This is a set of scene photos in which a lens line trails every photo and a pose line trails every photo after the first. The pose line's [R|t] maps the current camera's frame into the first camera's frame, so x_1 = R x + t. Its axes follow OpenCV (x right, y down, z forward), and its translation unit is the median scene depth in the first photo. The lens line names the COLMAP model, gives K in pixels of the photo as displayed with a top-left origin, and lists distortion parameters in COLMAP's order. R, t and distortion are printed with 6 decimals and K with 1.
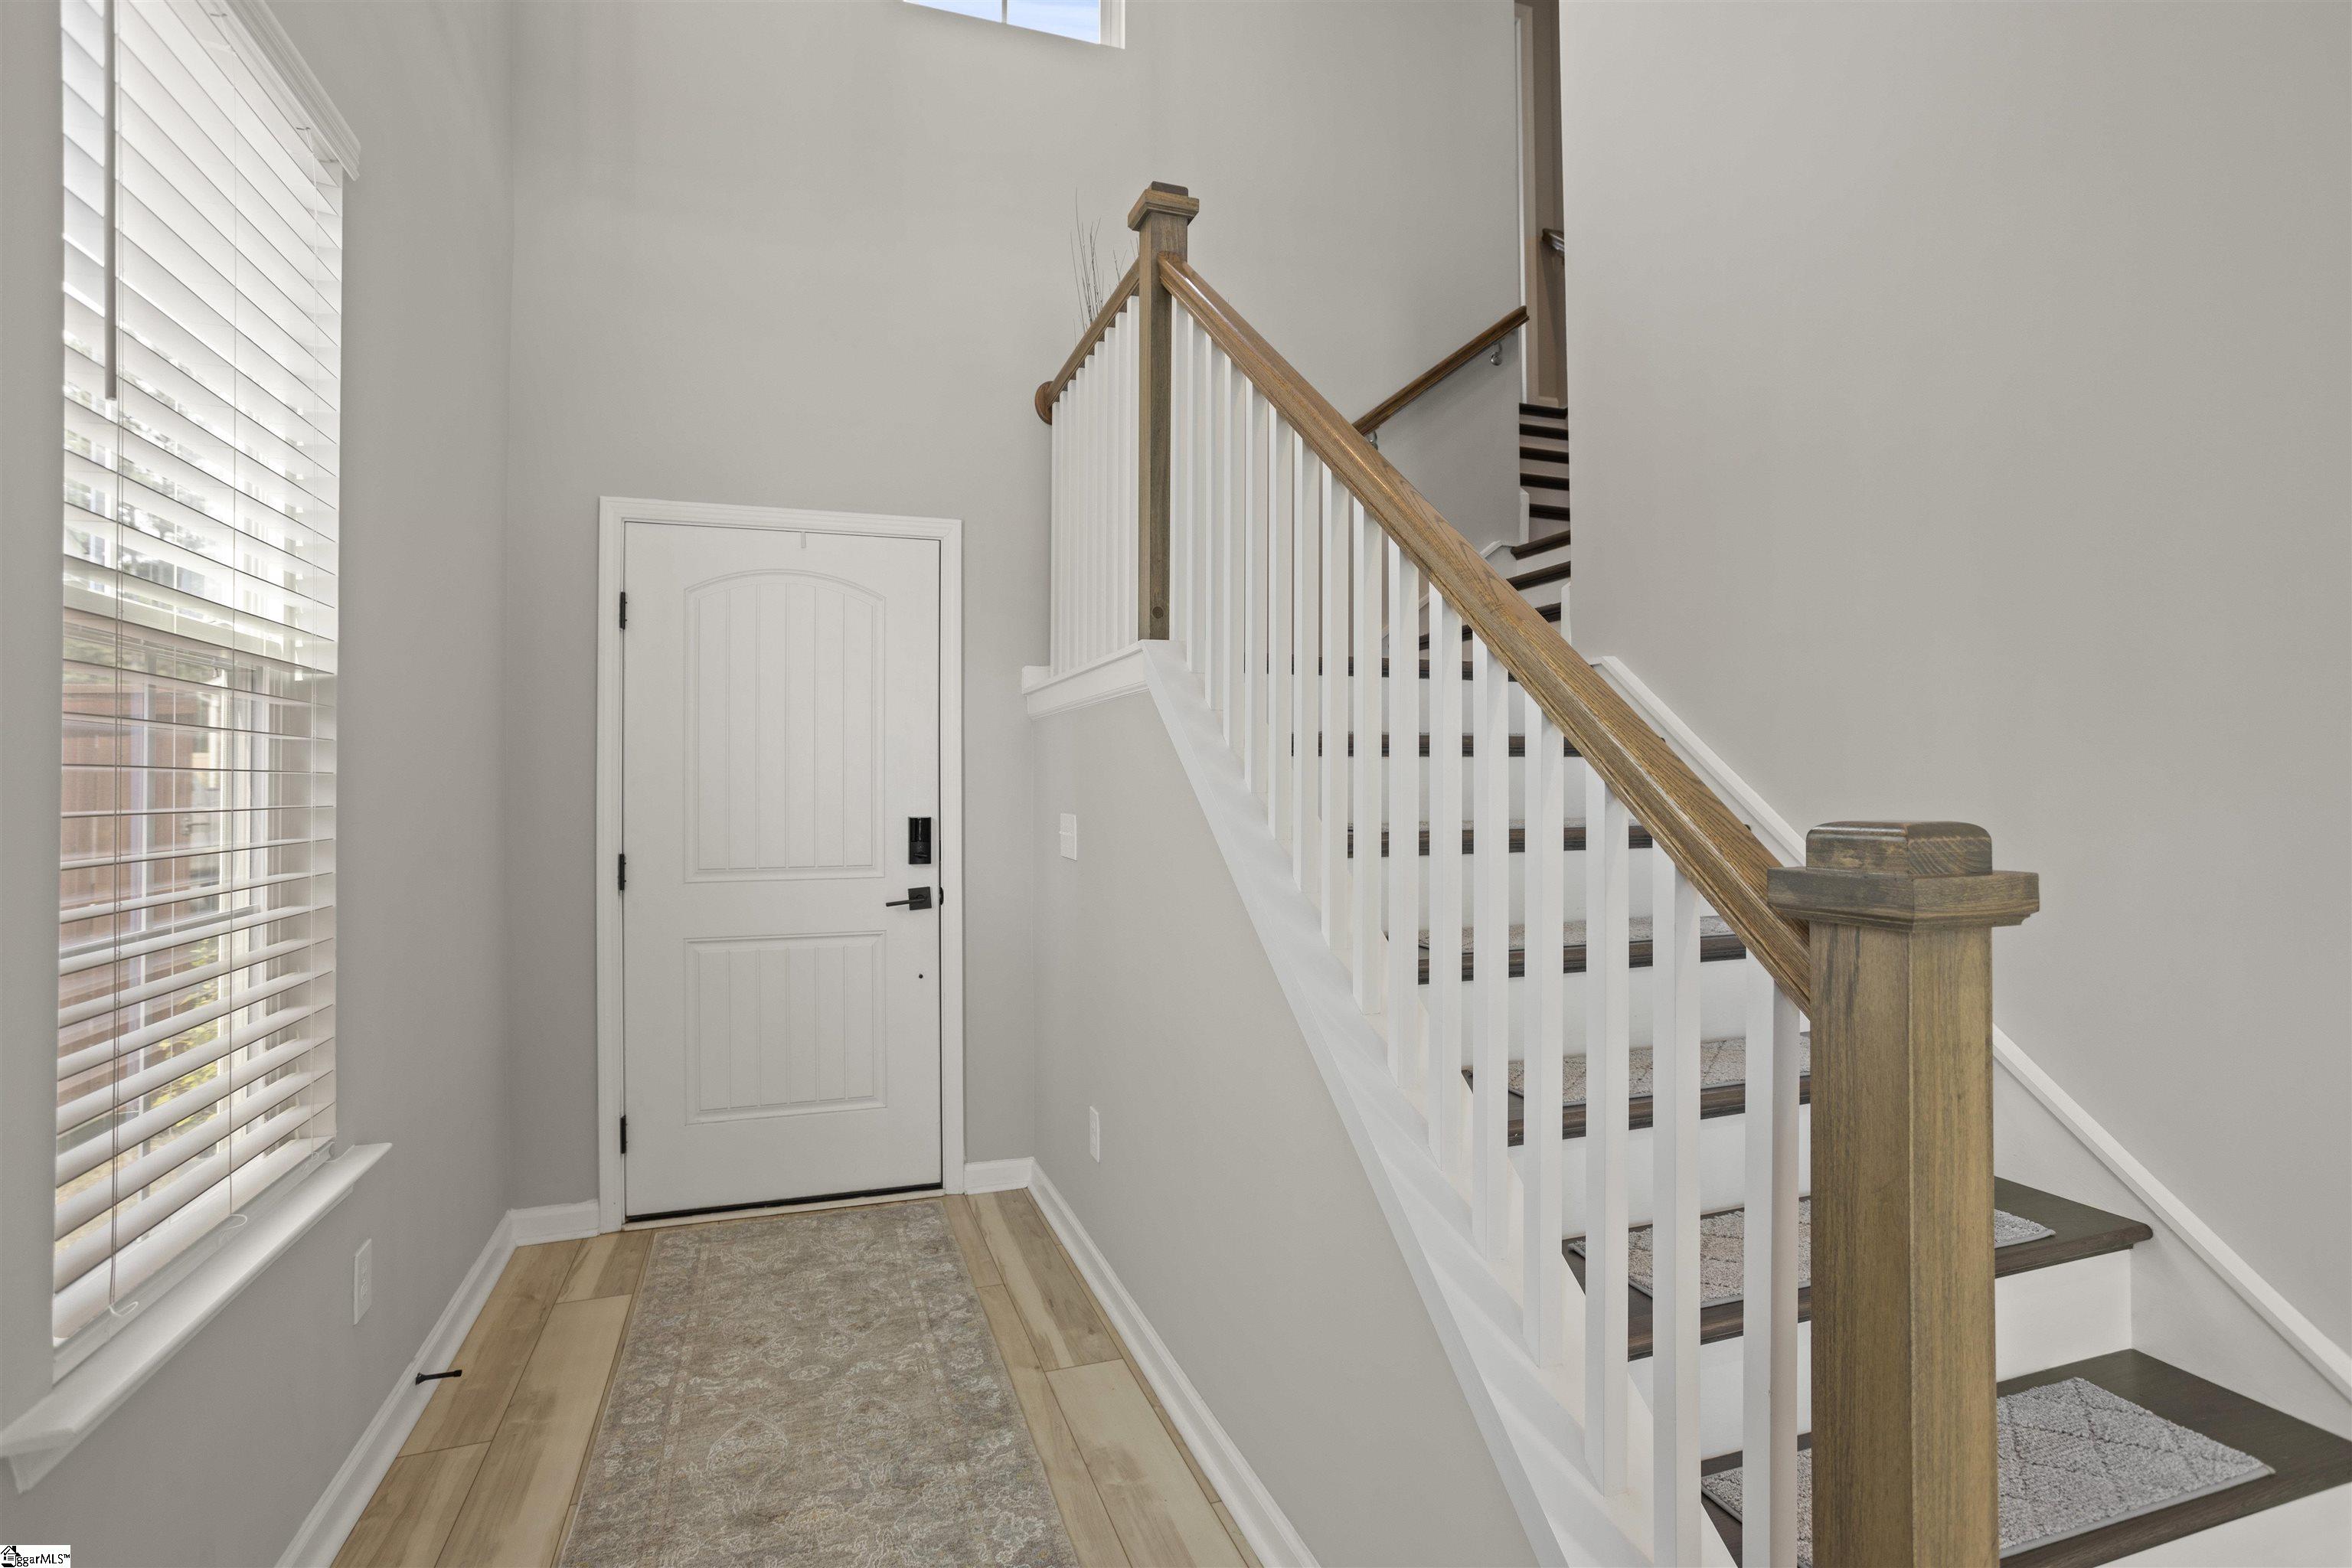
lens RADIAL K [[1139.3, 0, 1174.5], [0, 1139.3, 777.6], [0, 0, 1]] dist [-0.044237, 0.027486]
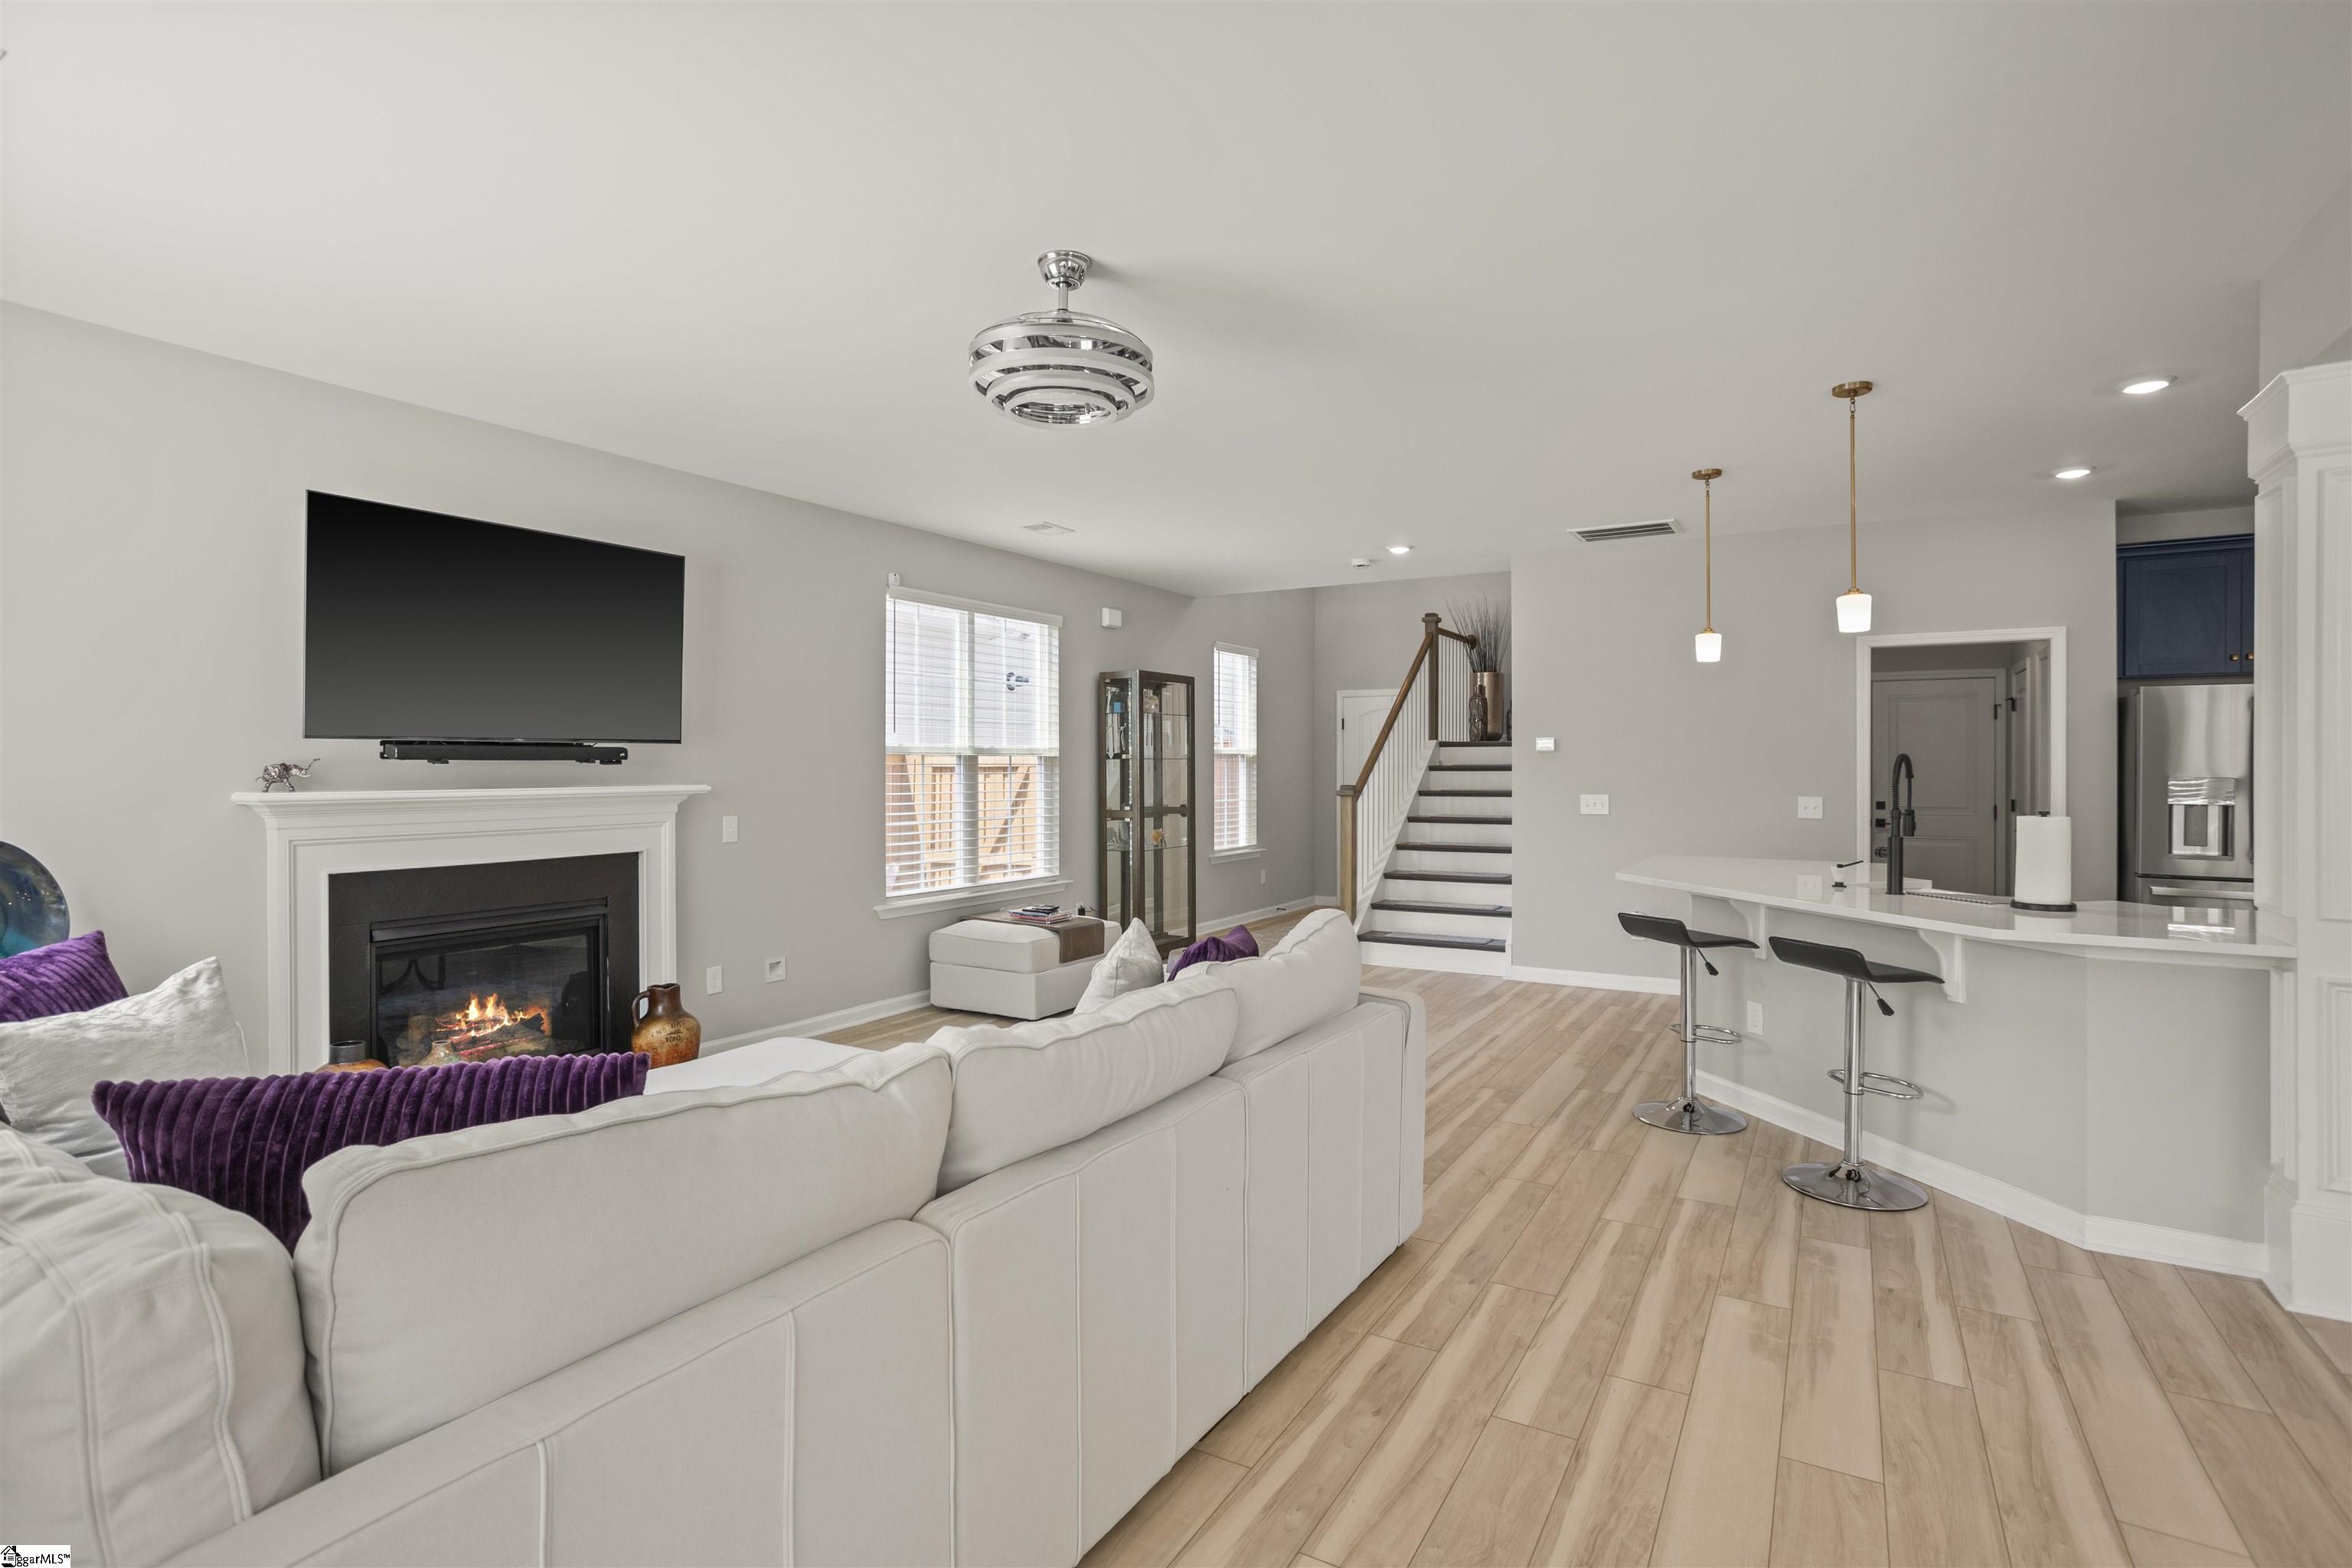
lens RADIAL K [[1139.3, 0, 1180.4], [0, 1139.3, 774.1], [0, 0, 1]] dist [-0.044237, 0.027486]
pose [[0.647835, 0.007341, -0.761746, 1.696767], [0.003418, 0.999915, 0.012543, -0.041151], [0.761773, -0.010729, 0.647755, -1.497211]]
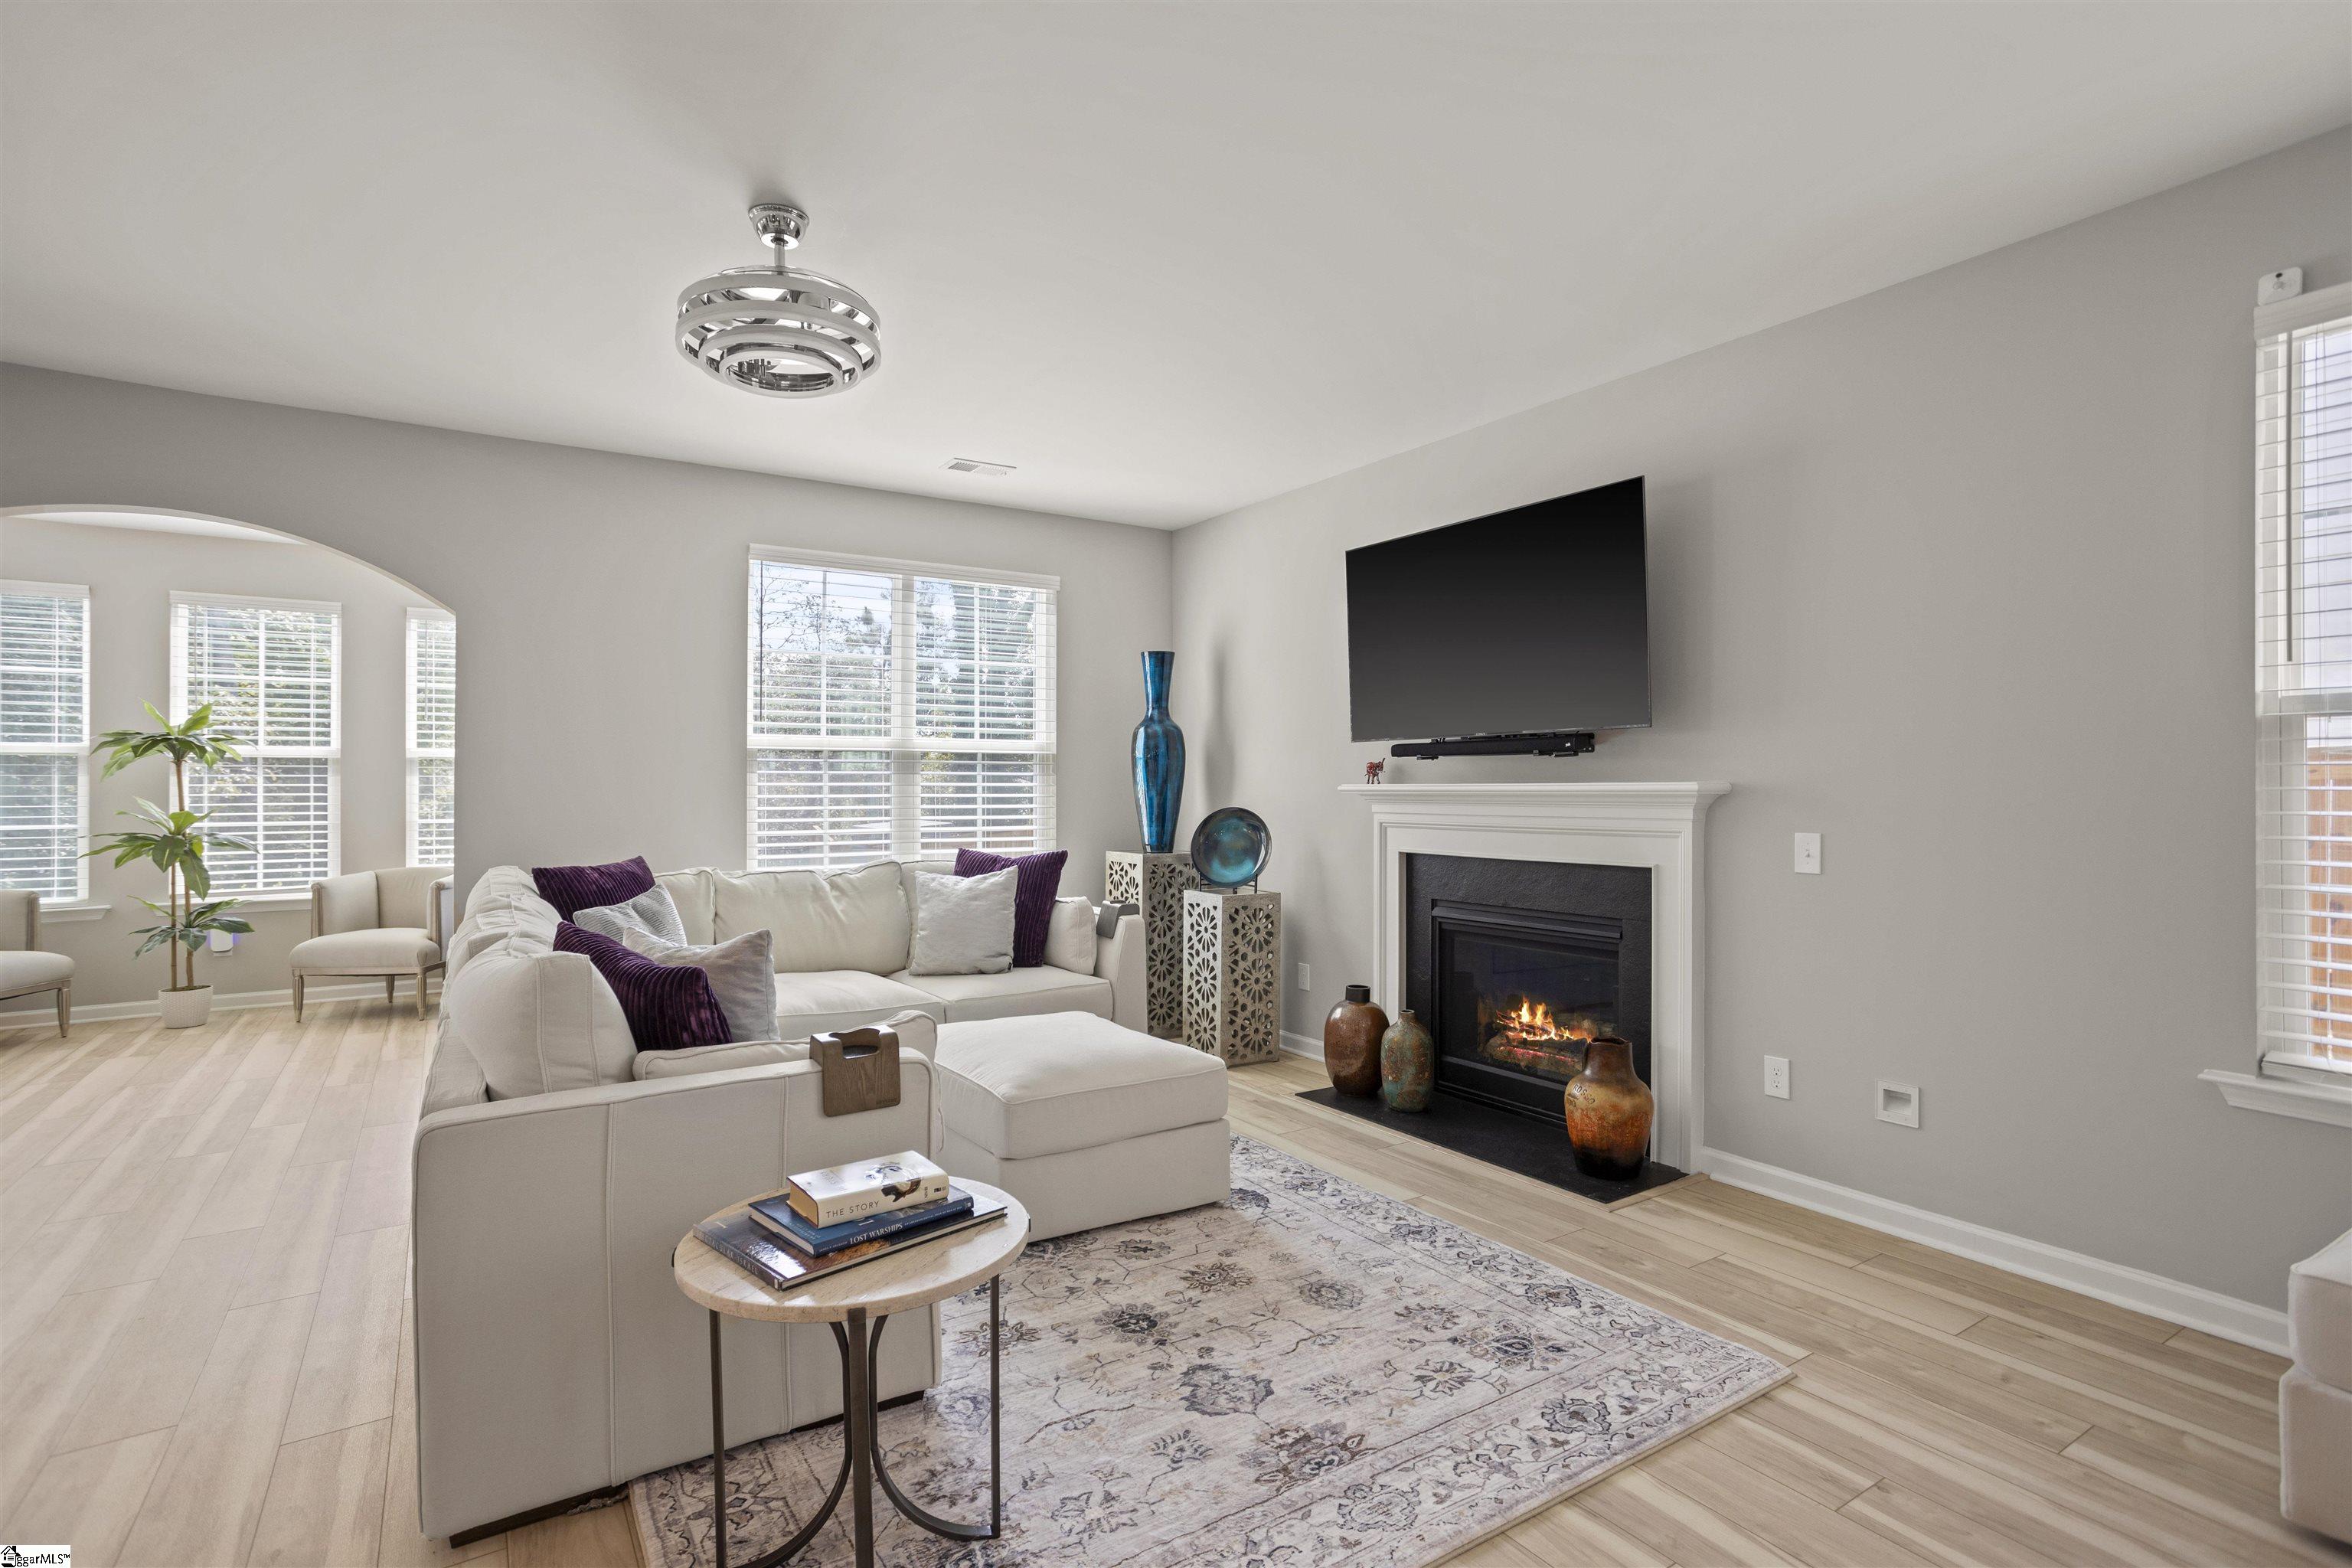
lens RADIAL K [[1139.3, 0, 1179.1], [0, 1139.3, 786.3], [0, 0, 1]] dist [-0.044237, 0.027486]
pose [[-0.970151, 0.002195, -0.242493, 0.884702], [0.003610, 0.999979, -0.005388, -0.003385], [0.242476, -0.006103, -0.970138, -0.123640]]
